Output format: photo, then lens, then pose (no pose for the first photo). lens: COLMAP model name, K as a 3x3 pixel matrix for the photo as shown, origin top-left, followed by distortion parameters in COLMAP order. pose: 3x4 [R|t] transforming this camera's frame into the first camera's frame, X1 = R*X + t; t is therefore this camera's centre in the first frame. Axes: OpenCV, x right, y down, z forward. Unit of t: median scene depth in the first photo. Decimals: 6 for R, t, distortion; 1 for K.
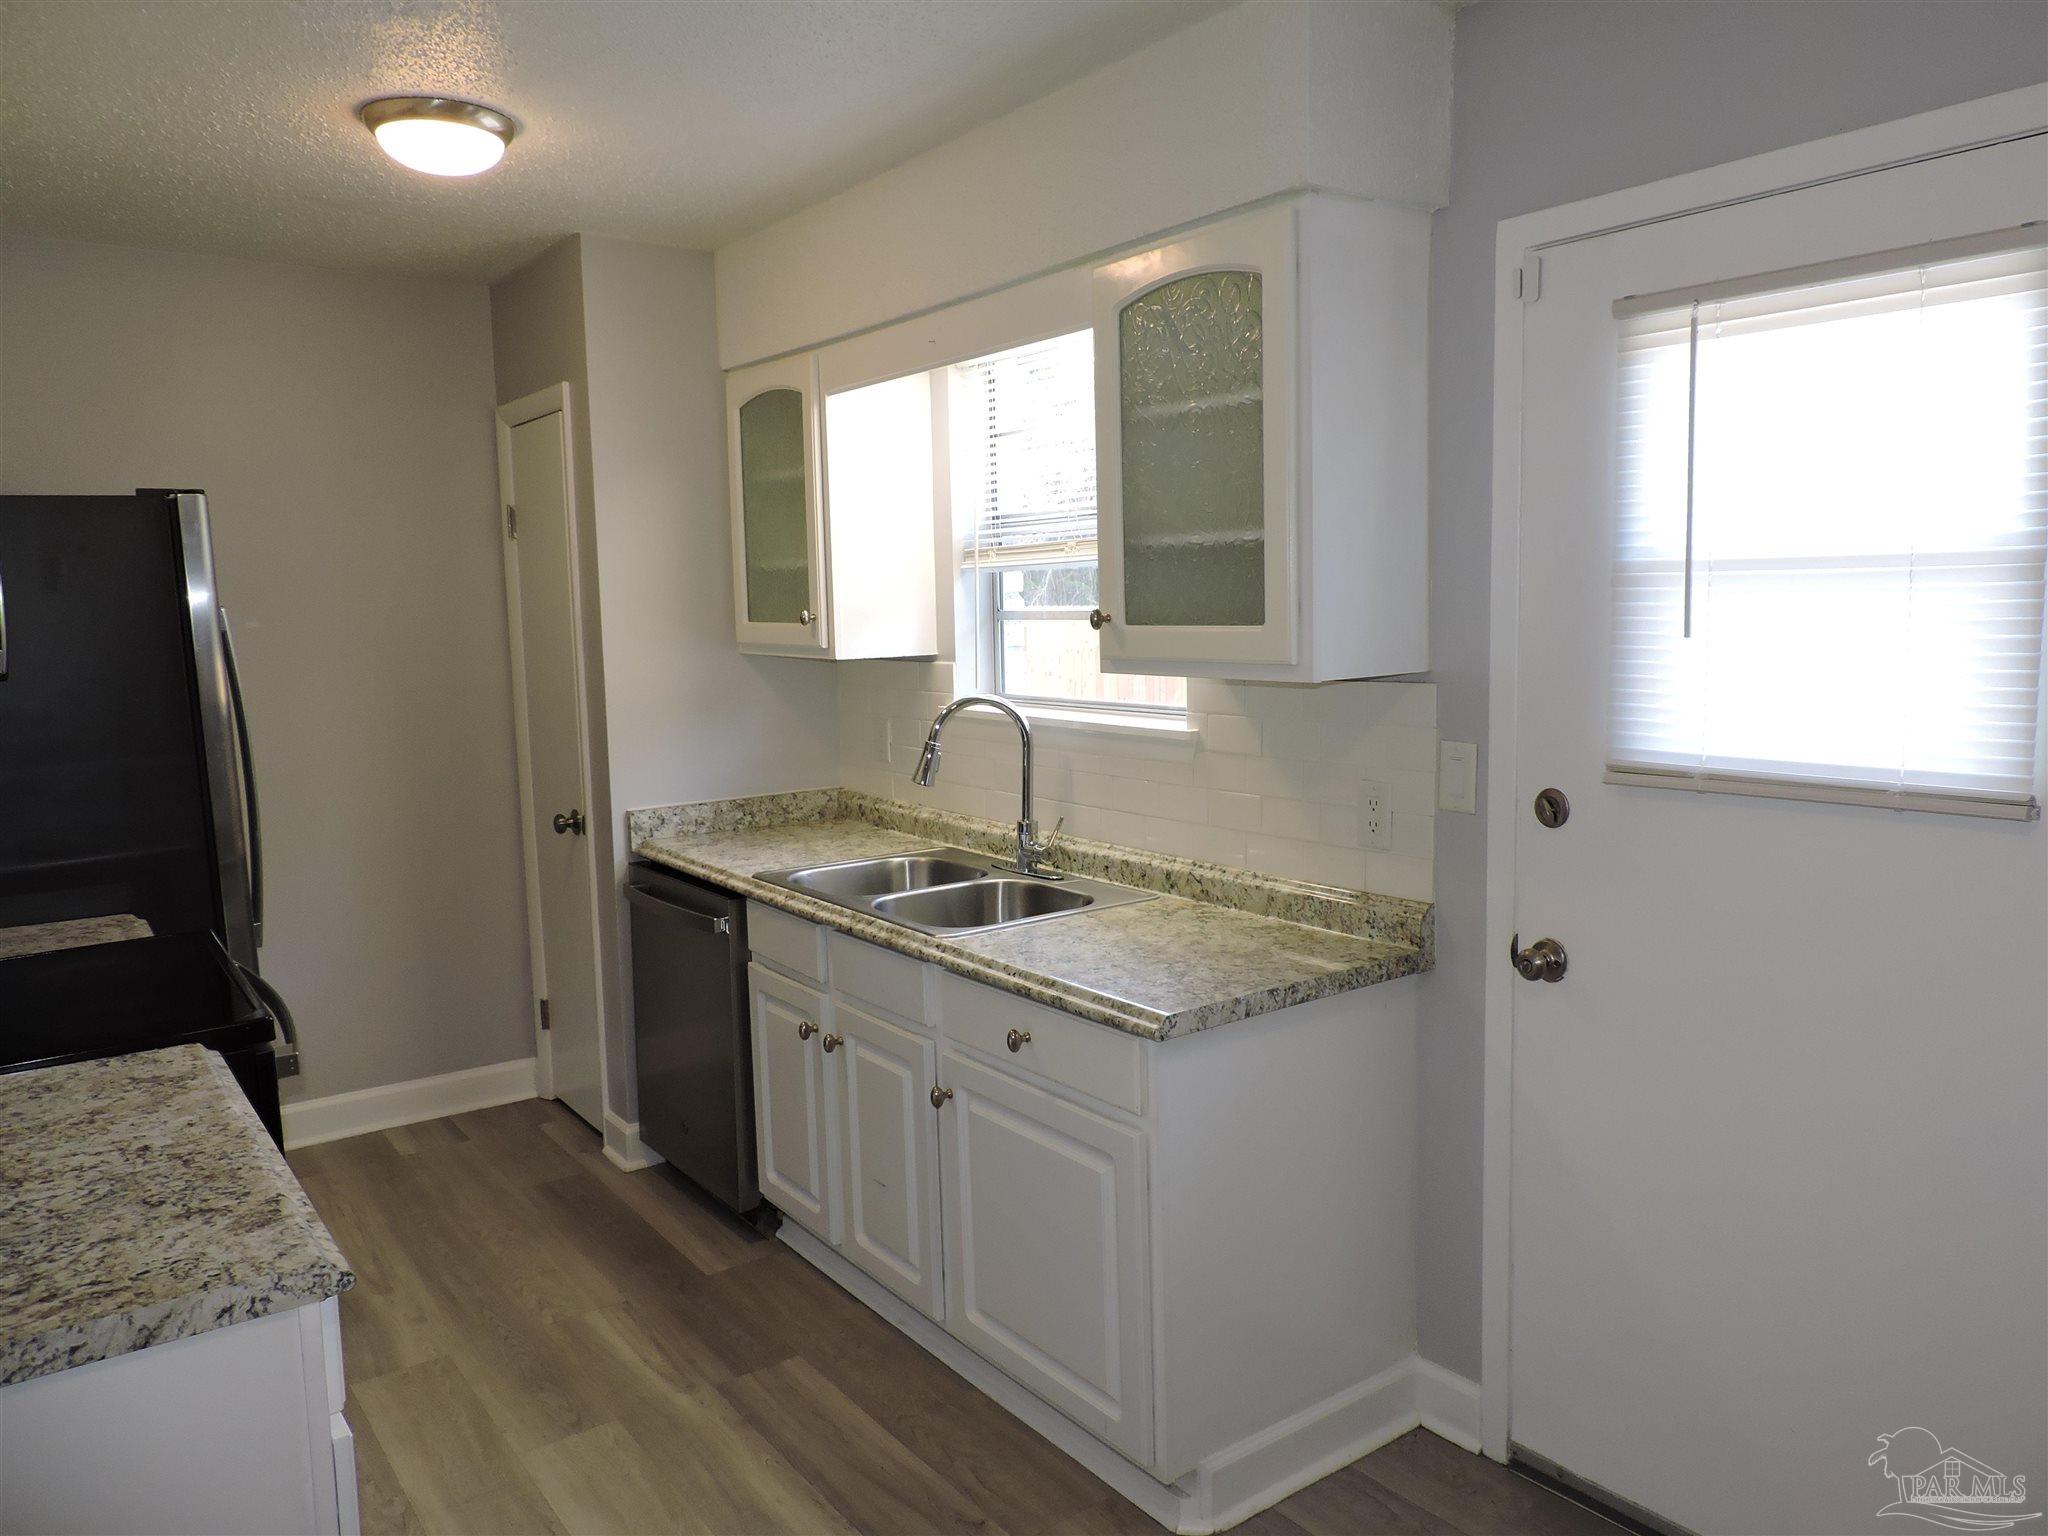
lens RADIAL K [[1459.7, 0, 1030.4], [0, 1459.7, 771.1], [0, 0, 1]] dist [-0.006643, -0.005731]
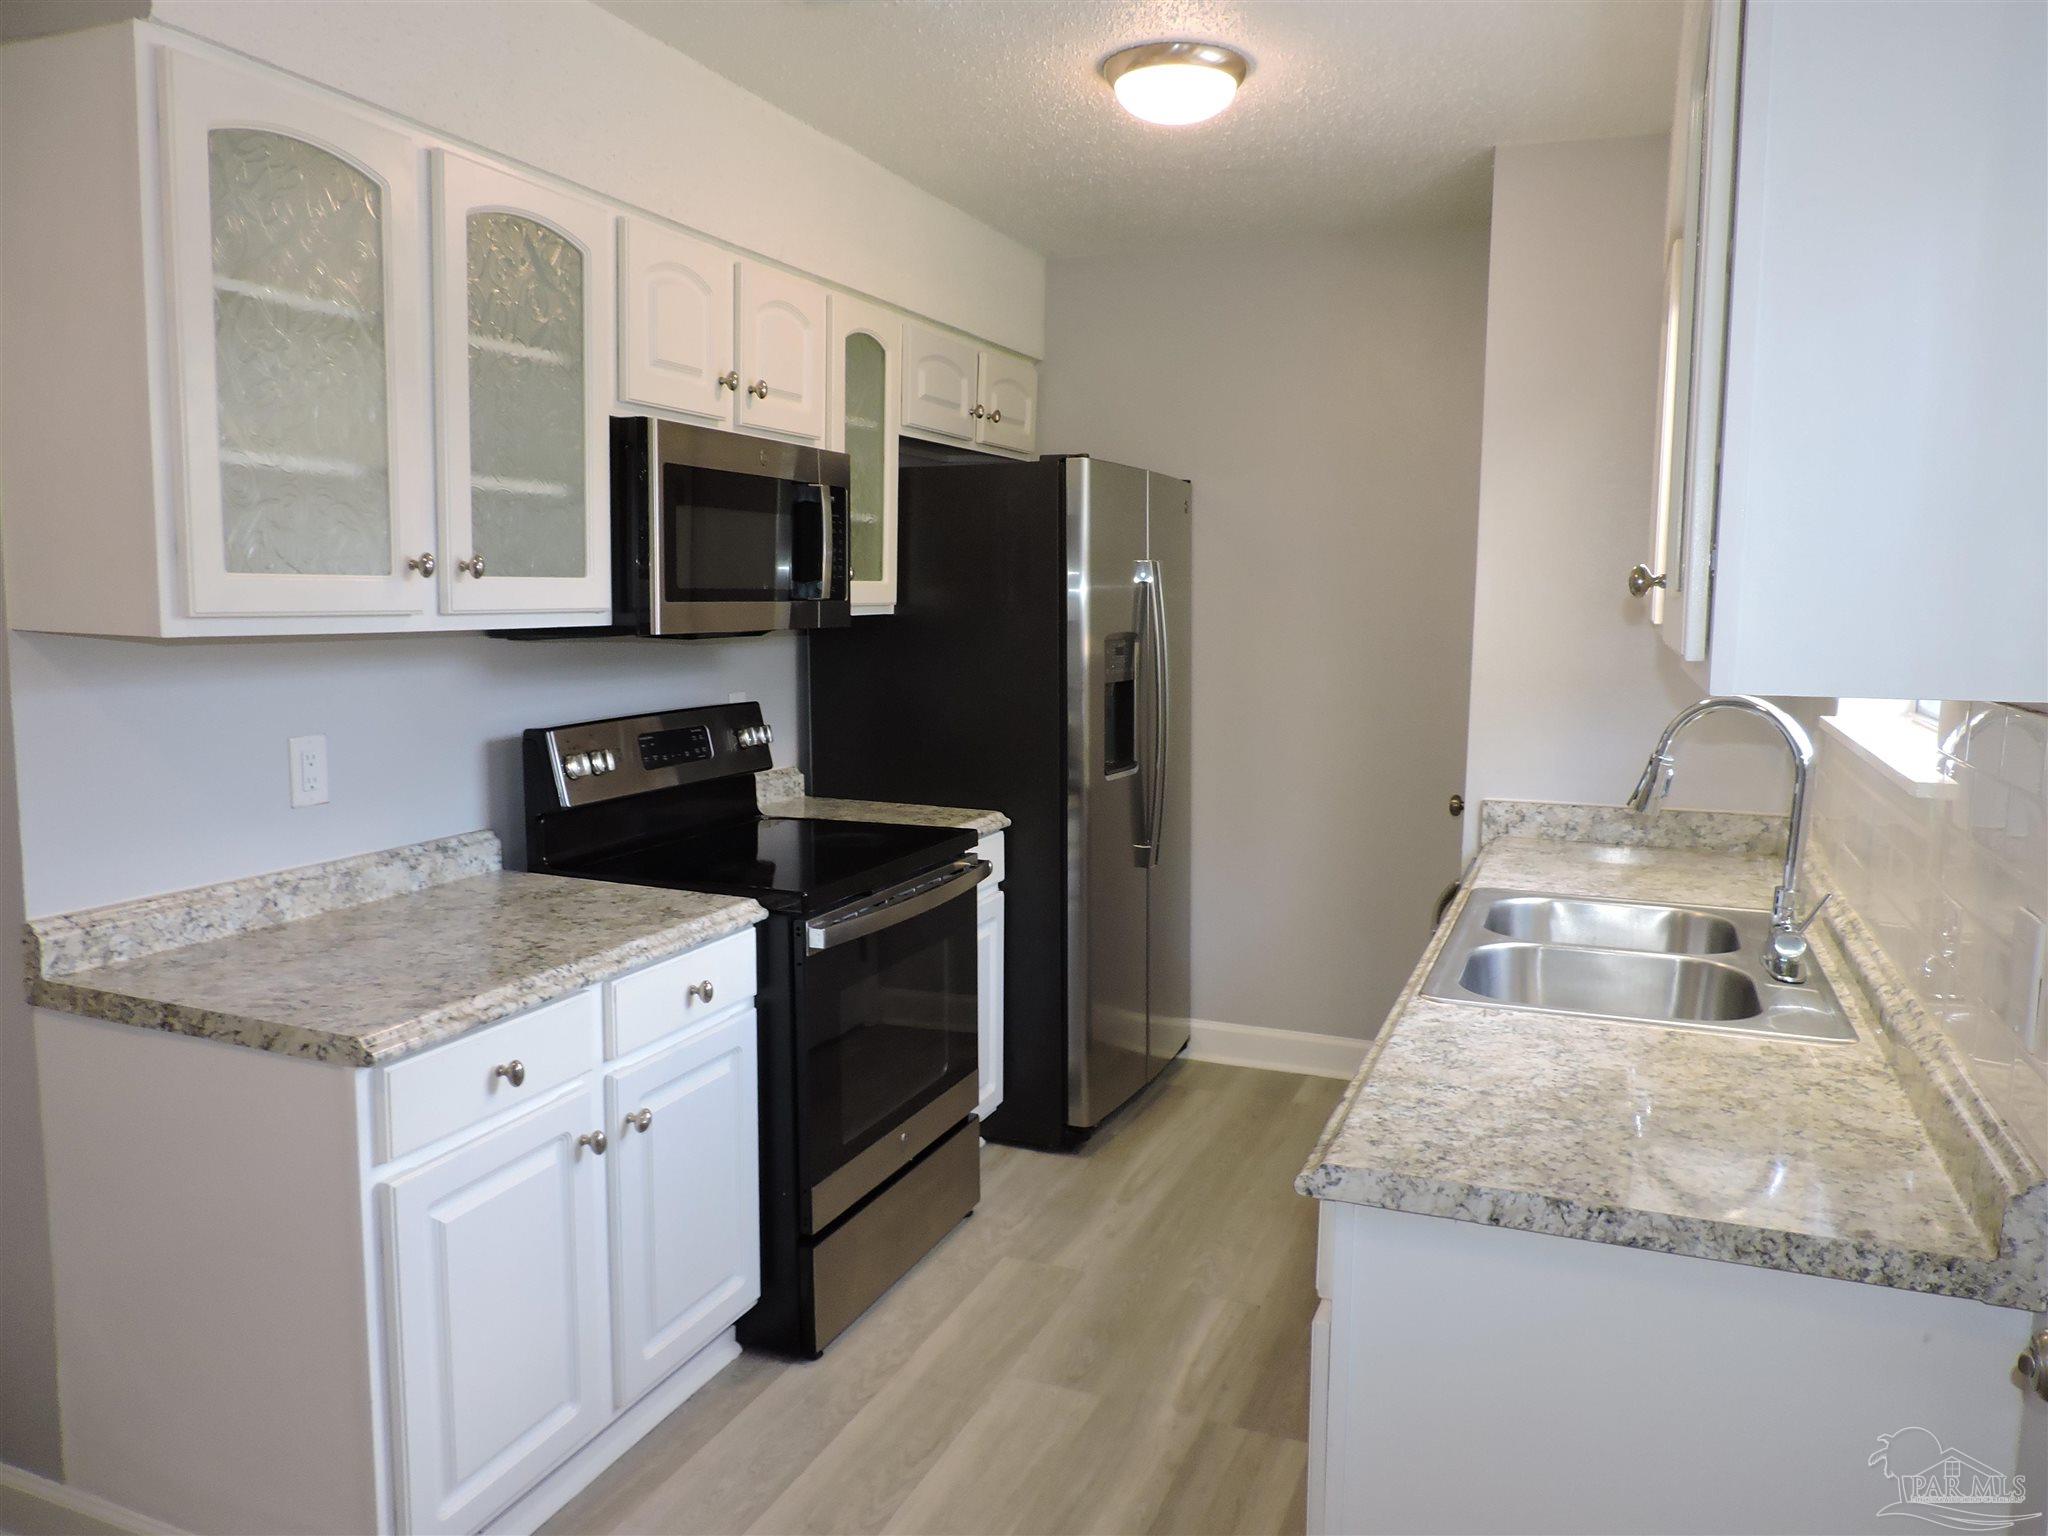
lens RADIAL K [[1439.2, 0, 1024.0], [0, 1439.2, 768.0], [0, 0, 1]] dist [-0.032028, -0.001944]
pose [[0.514100, 0.128284, -0.848083, 0.431580], [-0.121775, 0.989653, 0.075879, -0.032053], [0.849042, 0.064265, 0.524402, 0.422475]]
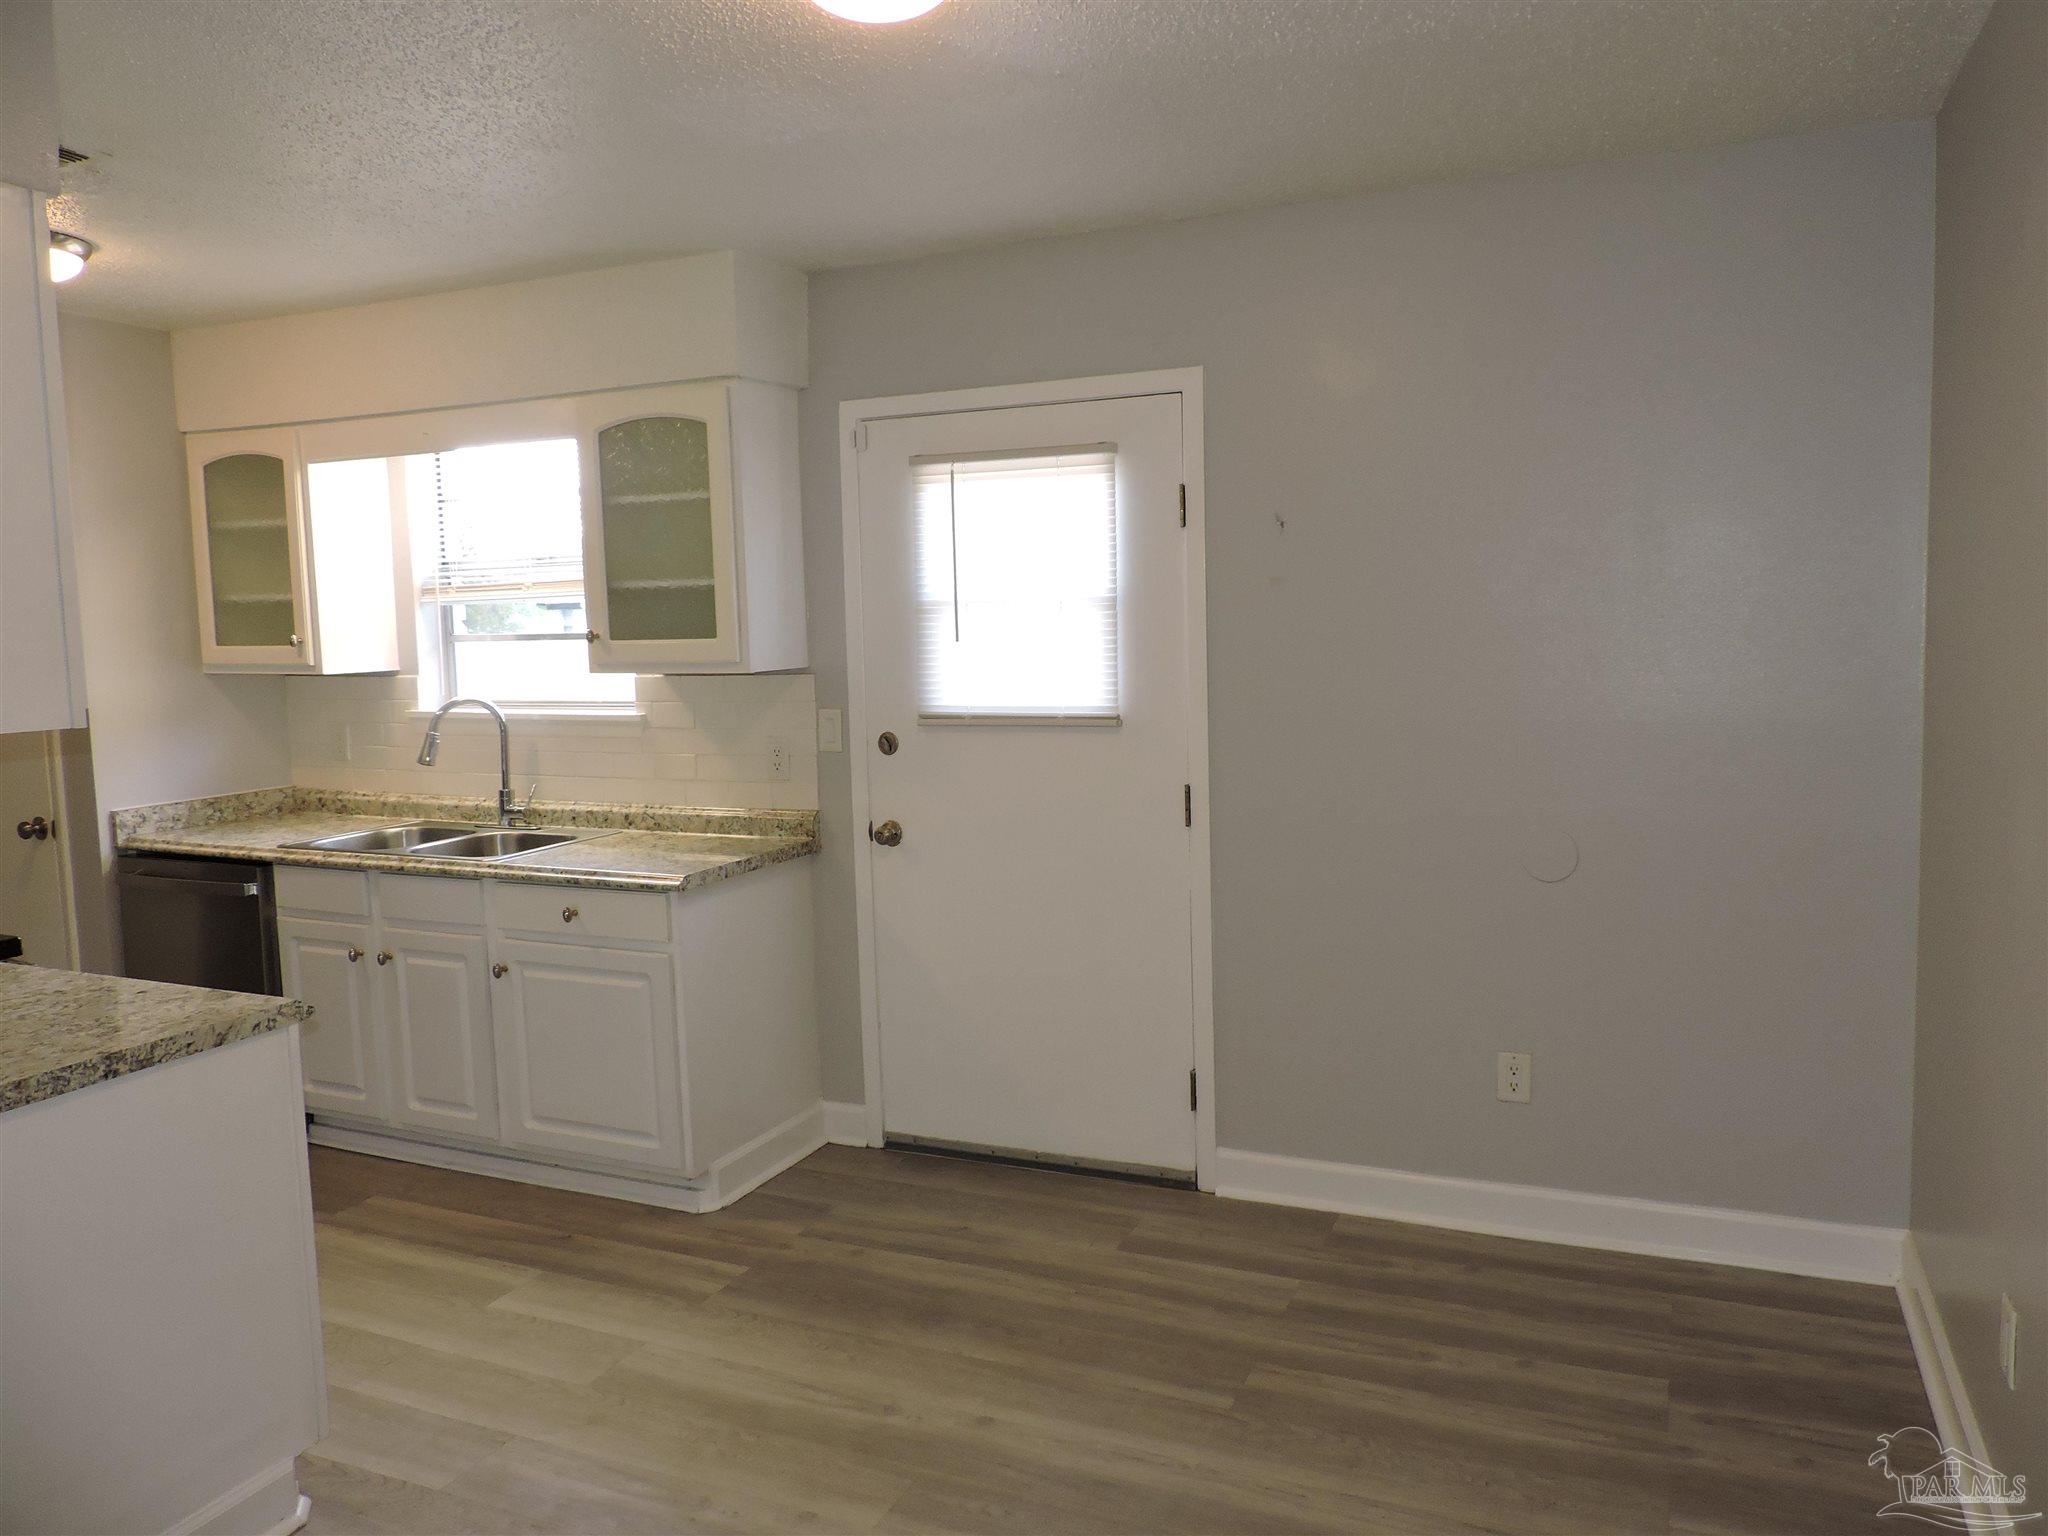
lens RADIAL K [[1451.7, 0, 1024.0], [0, 1451.7, 768.0], [0, 0, 1]] dist [0.000359, -0.000559]
pose [[0.868468, -0.050598, 0.493157, -0.294448], [0.063670, 0.997923, -0.009739, 0.068906], [-0.491640, 0.039857, 0.869886, -0.476683]]
